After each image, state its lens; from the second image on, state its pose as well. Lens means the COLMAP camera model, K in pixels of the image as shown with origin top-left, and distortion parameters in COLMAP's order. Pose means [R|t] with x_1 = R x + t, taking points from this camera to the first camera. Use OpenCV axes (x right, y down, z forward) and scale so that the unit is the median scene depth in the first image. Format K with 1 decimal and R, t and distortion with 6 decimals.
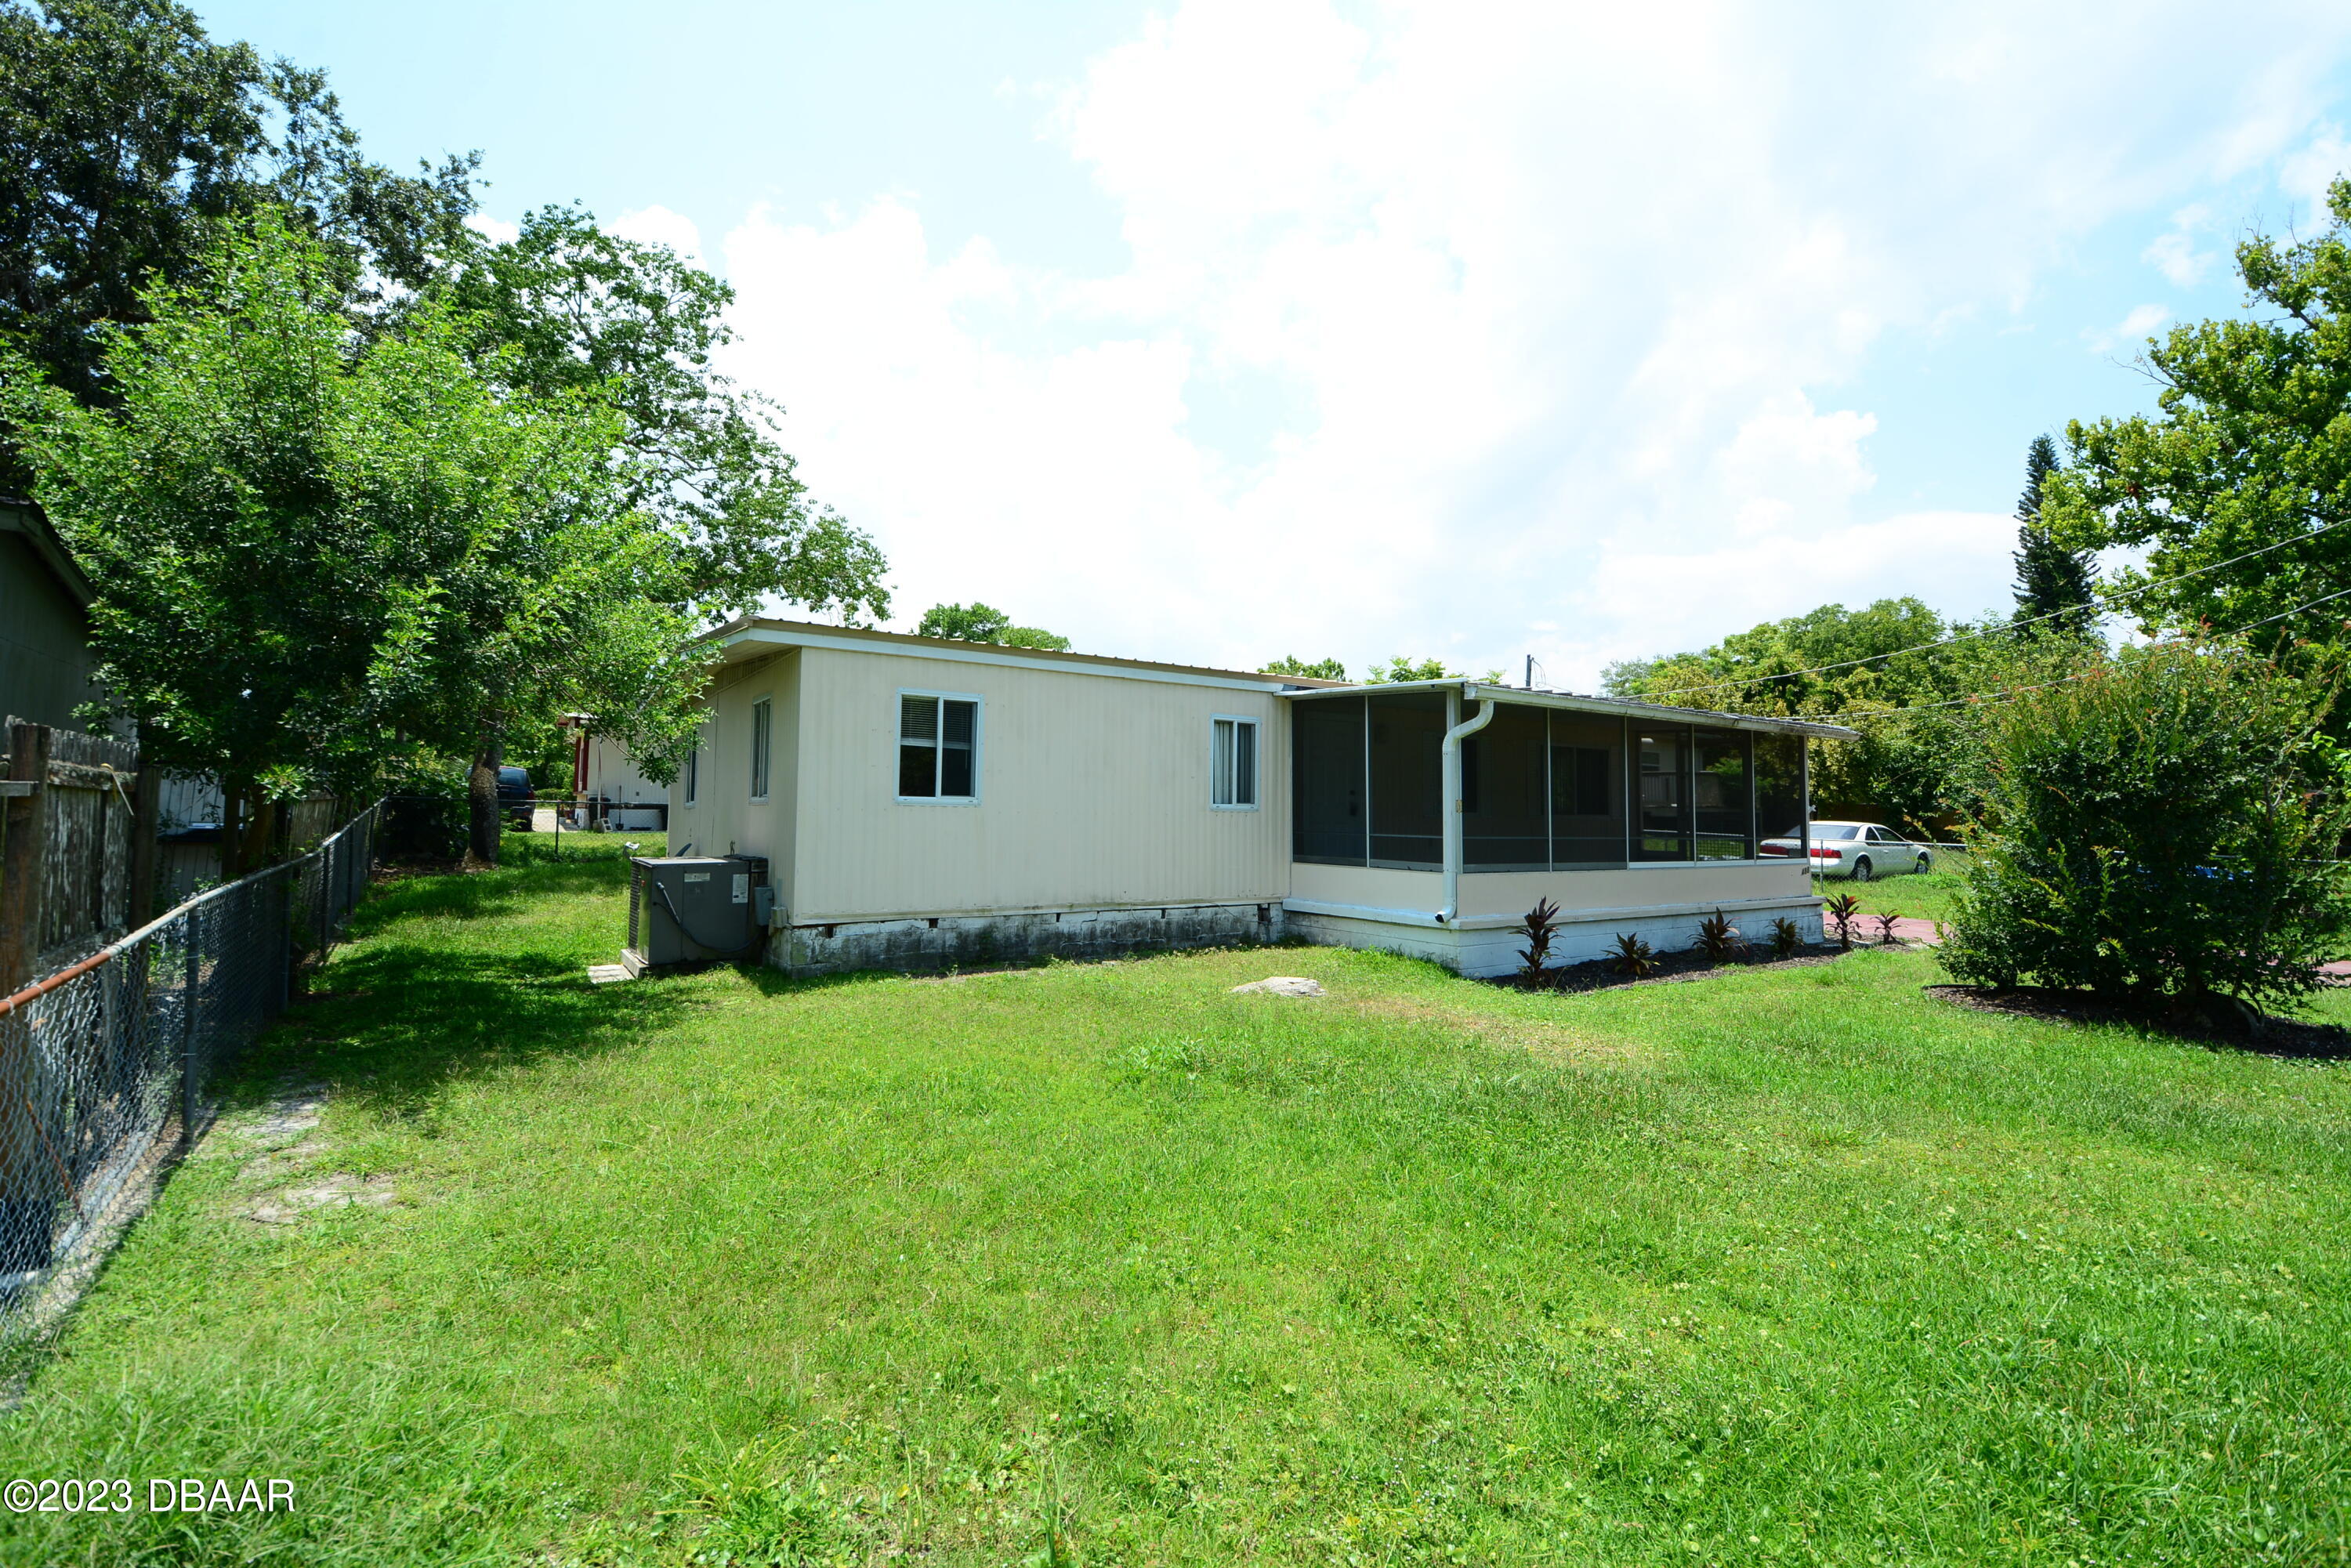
lens RADIAL K [[1048.4, 0, 1145.7], [0, 1048.4, 753.0], [0, 0, 1]] dist [0.011289, -0.015617]
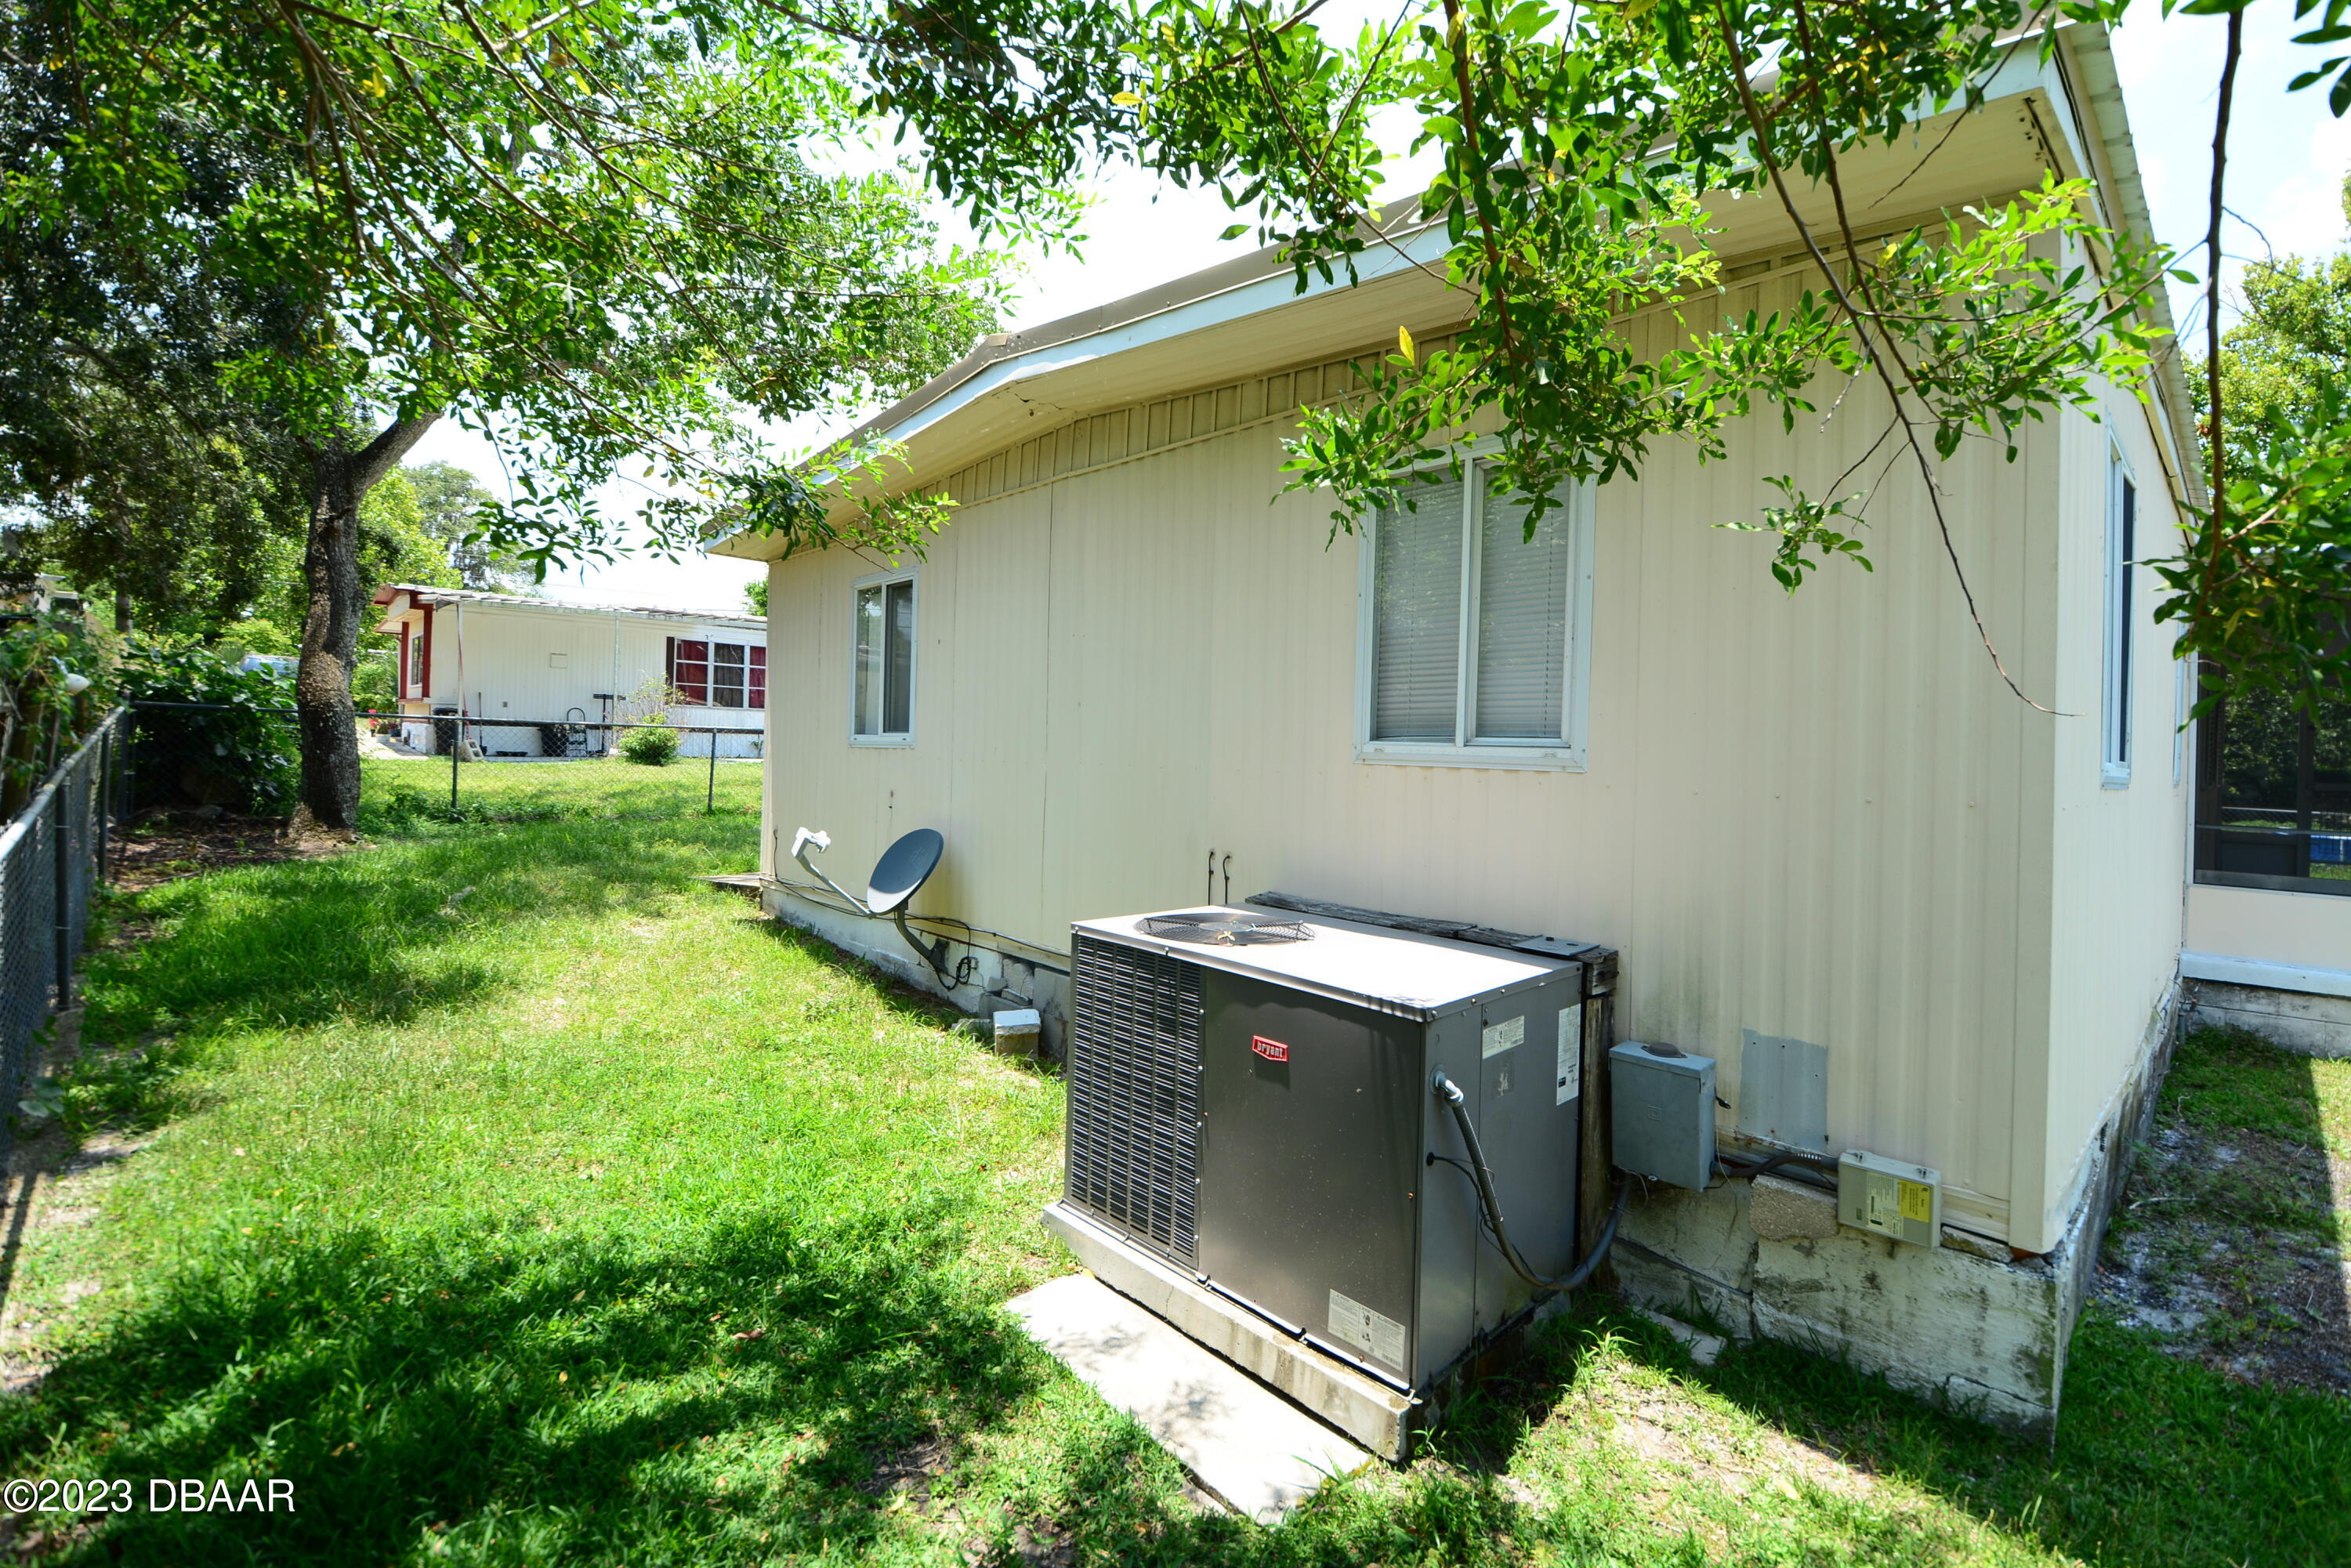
lens RADIAL K [[1033.0, 0, 1185.3], [0, 1033.0, 750.7], [0, 0, 1]] dist [-0.001486, -0.012747]
pose [[0.979738, 0.022707, 0.198993, -0.506749], [-0.036308, 0.997226, 0.064970, 0.022915], [-0.196966, -0.070879, 0.977845, 0.665998]]
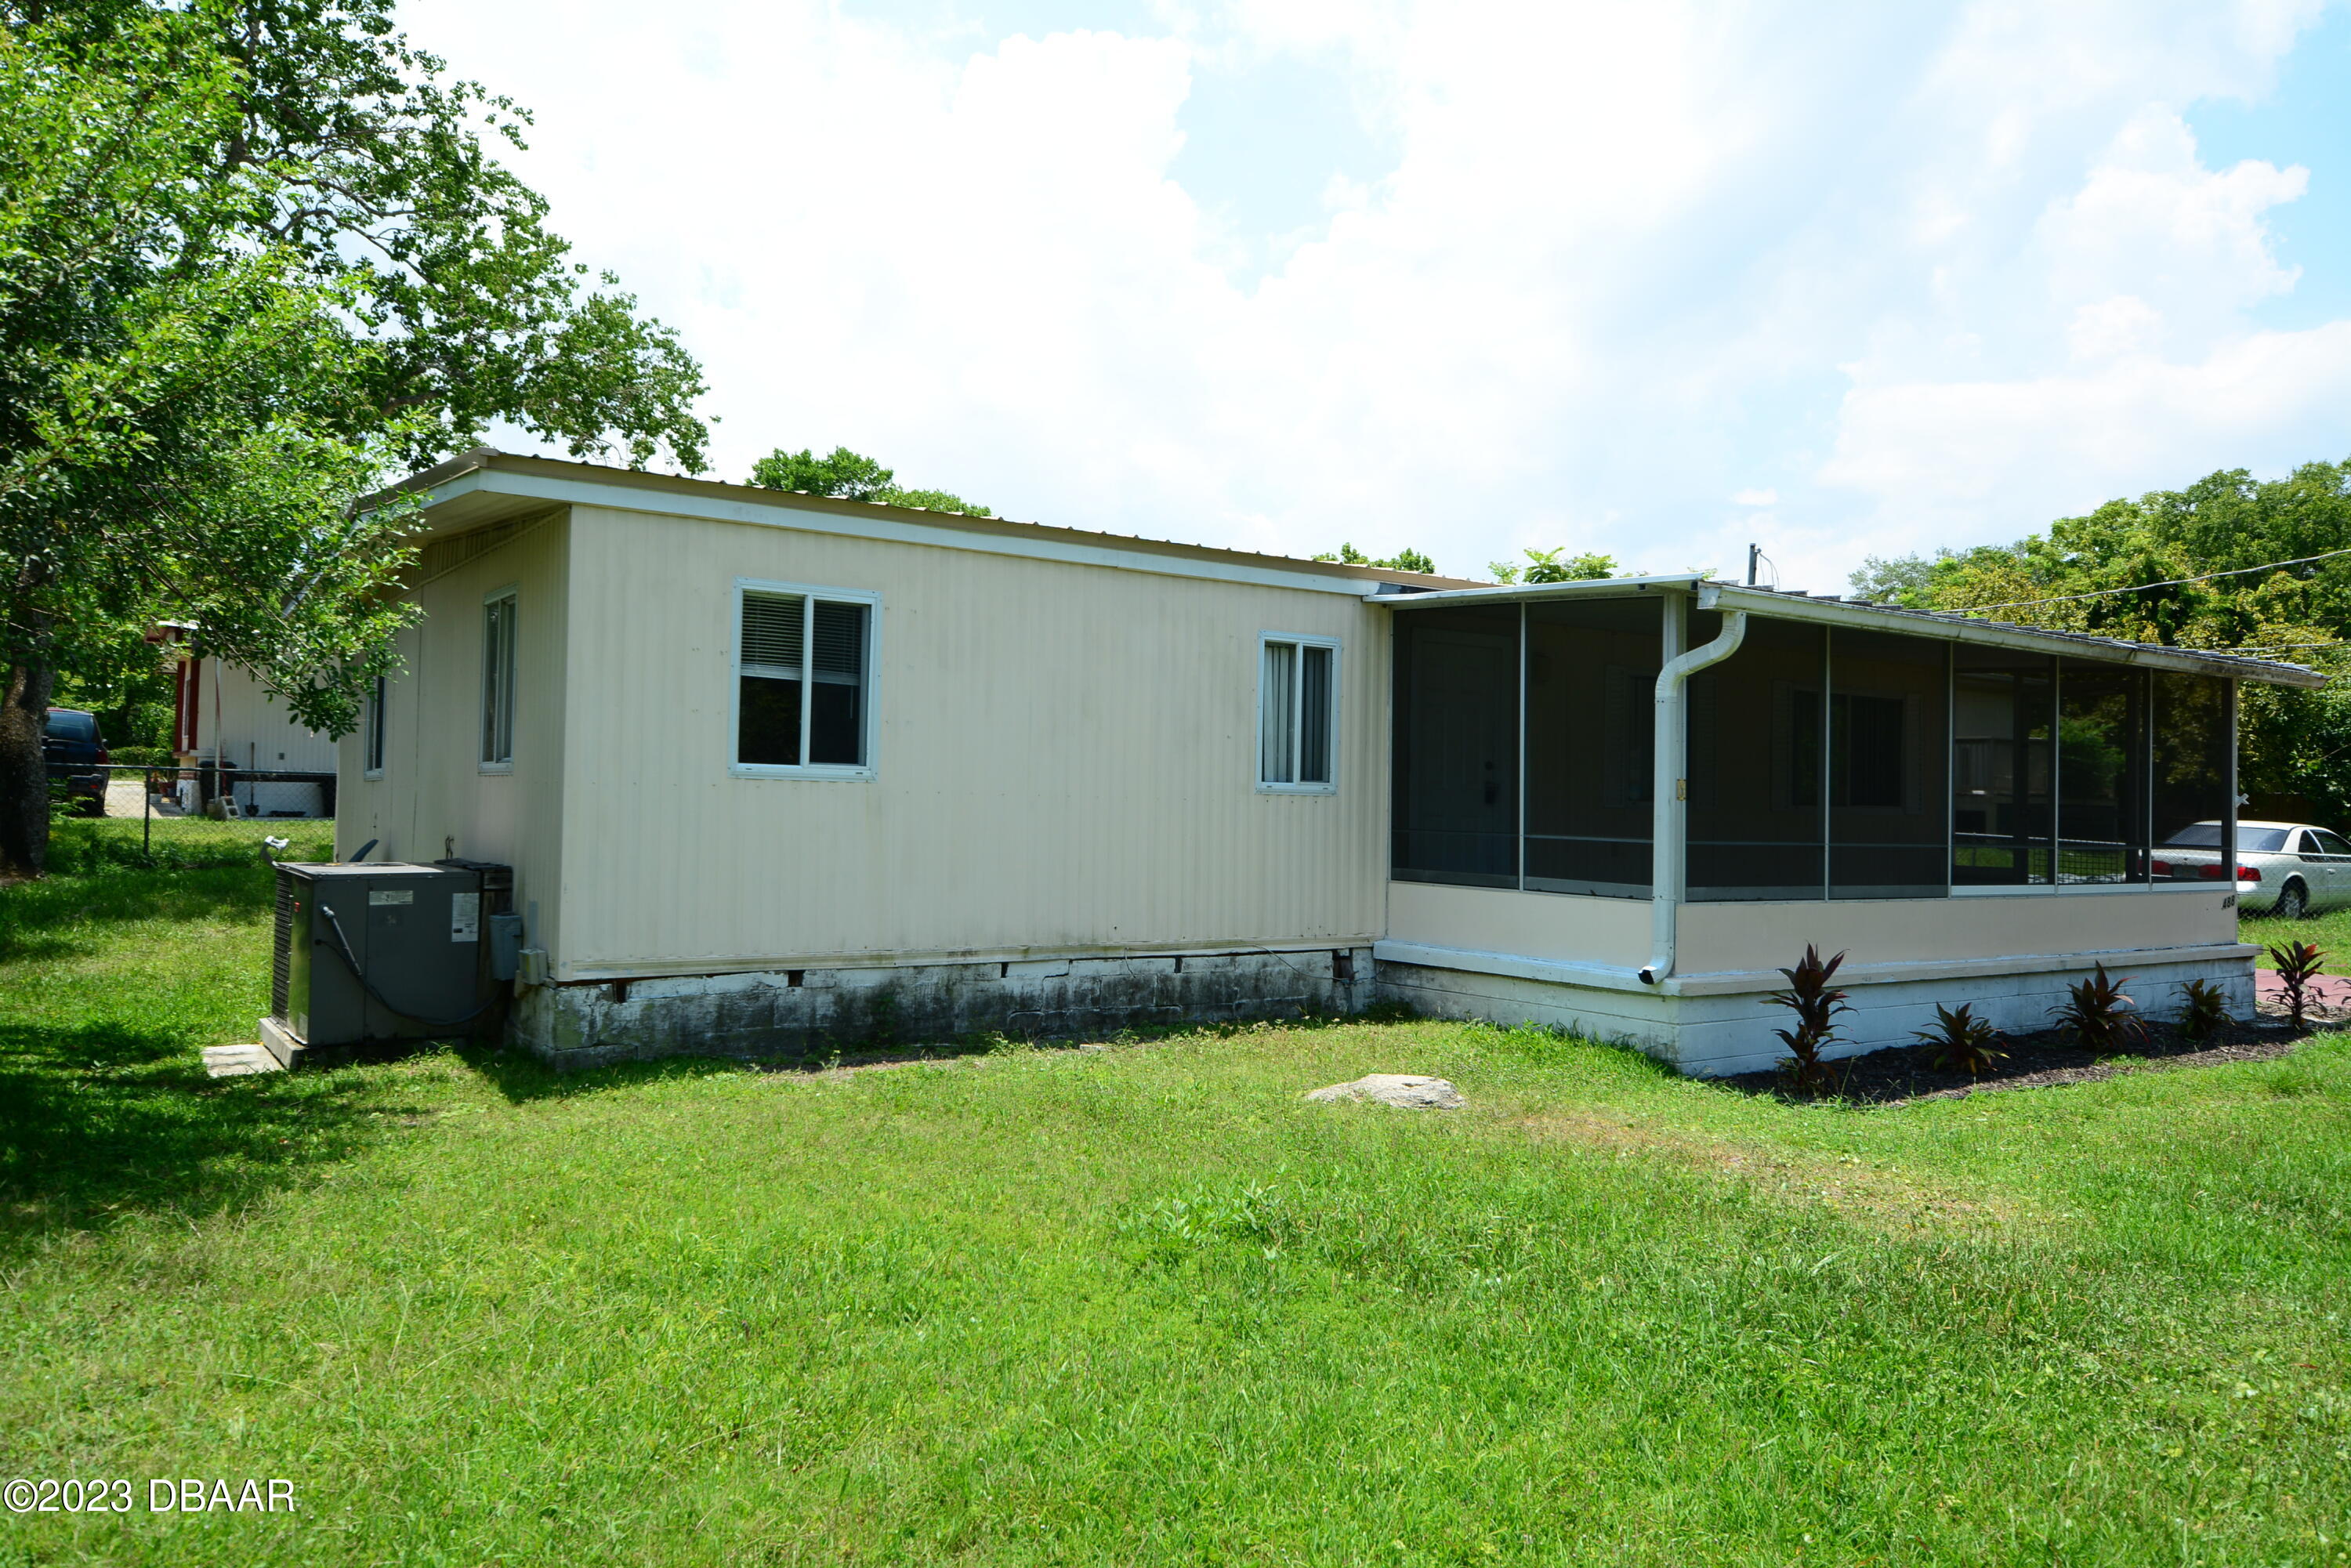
lens RADIAL K [[1683.5, 0, 1138.1], [0, 1683.5, 759.0], [0, 0, 1]] dist [0.013233, 0.002367]
pose [[0.999748, 0.010413, 0.019890, -0.026922], [-0.011100, 0.999333, 0.034783, 0.003291], [-0.019514, -0.034996, 0.999197, 0.047808]]
